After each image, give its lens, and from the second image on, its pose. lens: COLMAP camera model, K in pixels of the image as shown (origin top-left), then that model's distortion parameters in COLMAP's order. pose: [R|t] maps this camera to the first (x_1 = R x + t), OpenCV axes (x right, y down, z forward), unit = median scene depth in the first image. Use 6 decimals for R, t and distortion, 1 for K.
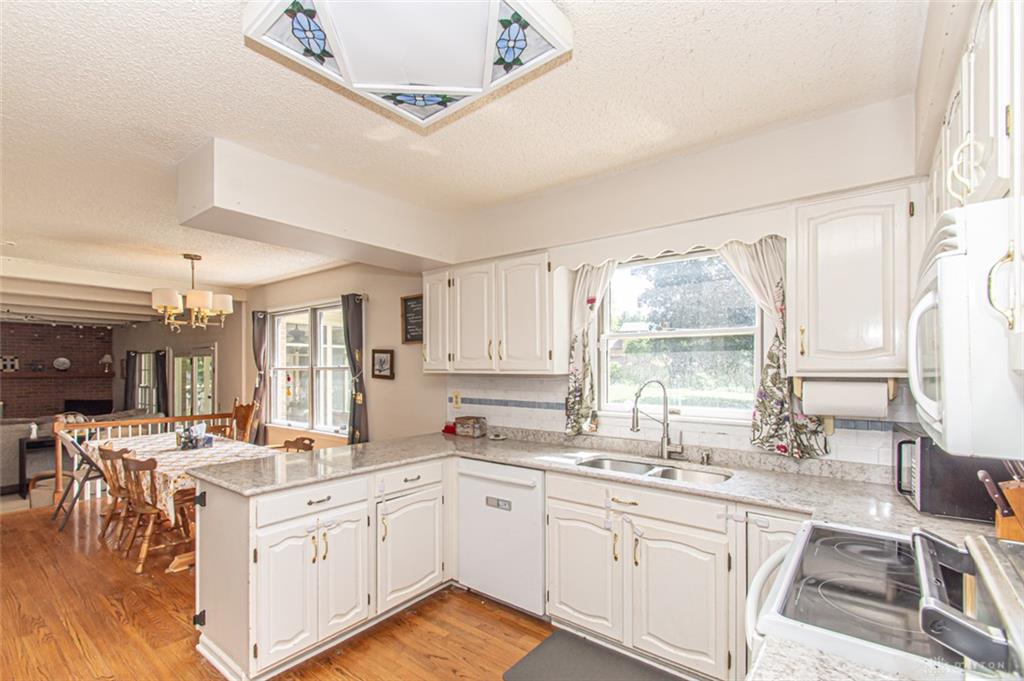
lens RADIAL K [[469.9, 0, 506.9], [0, 469.9, 352.3], [0, 0, 1]] dist [0.000624, 0.000088]
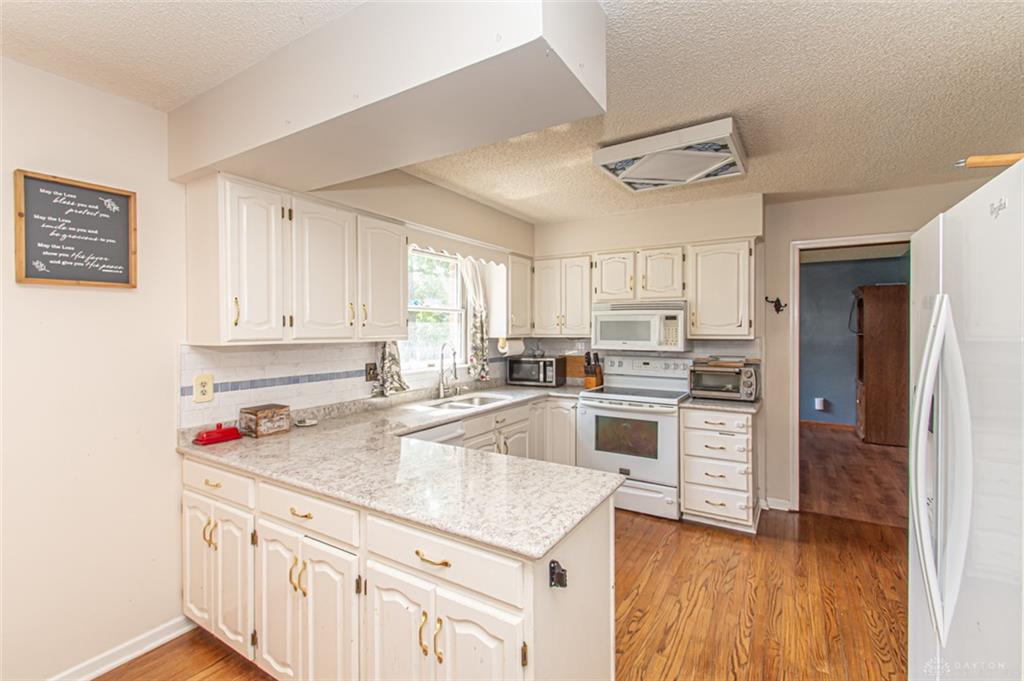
lens RADIAL K [[447.3, 0, 498.1], [0, 447.3, 338.0], [0, 0, 1]] dist [0.001328, -0.009312]
pose [[-0.096596, -0.009454, 0.995279, -0.794563], [-0.023073, 0.999707, 0.007257, 0.024044], [-0.995056, -0.022263, -0.096786, 0.740547]]
